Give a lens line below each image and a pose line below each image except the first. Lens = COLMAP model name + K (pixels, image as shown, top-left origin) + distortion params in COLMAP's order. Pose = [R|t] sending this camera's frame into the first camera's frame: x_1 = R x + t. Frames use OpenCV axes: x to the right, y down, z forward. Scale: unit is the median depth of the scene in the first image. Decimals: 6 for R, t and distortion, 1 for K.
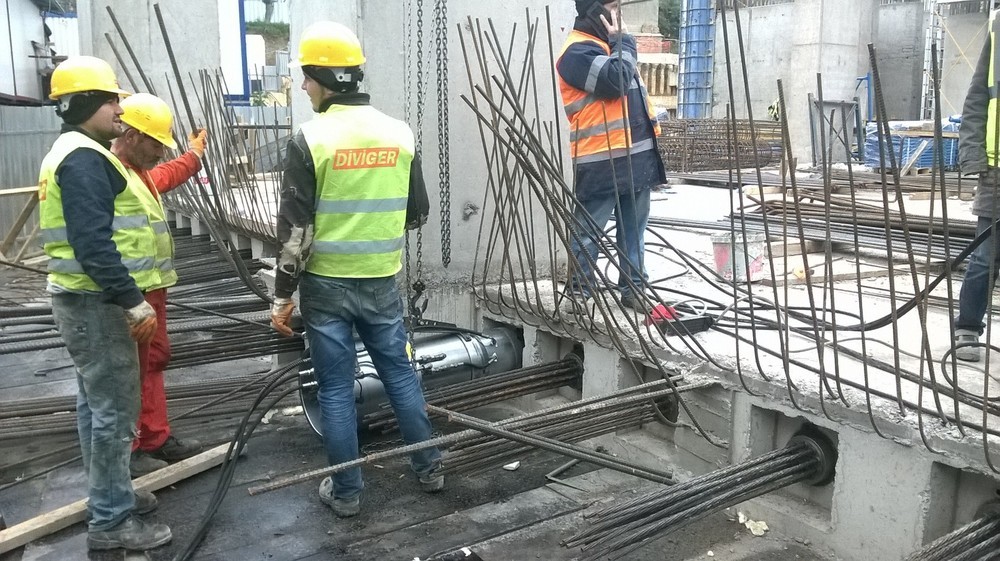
lens RADIAL K [[921.6, 0, 500.0], [0, 921.6, 280.5], [0, 0, 1]] dist [0.043965, -0.236324]
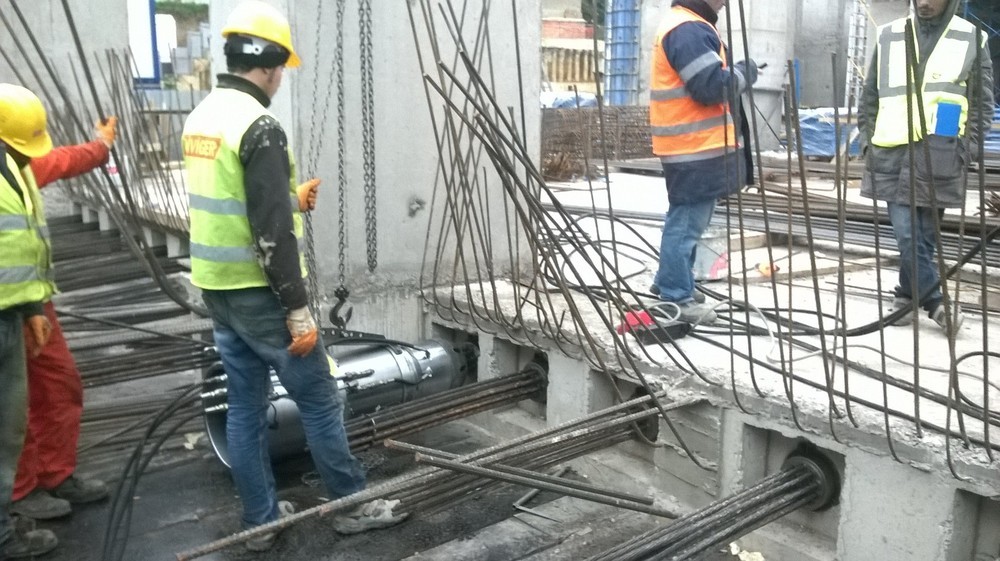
lens RADIAL K [[921.6, 0, 500.0], [0, 921.6, 280.5], [0, 0, 1]] dist [0.043965, -0.236324]
pose [[0.996159, -0.011471, 0.086803, -0.035111], [0.010189, 0.999833, 0.015195, -0.017739], [-0.086963, -0.014252, 0.996110, 0.104102]]
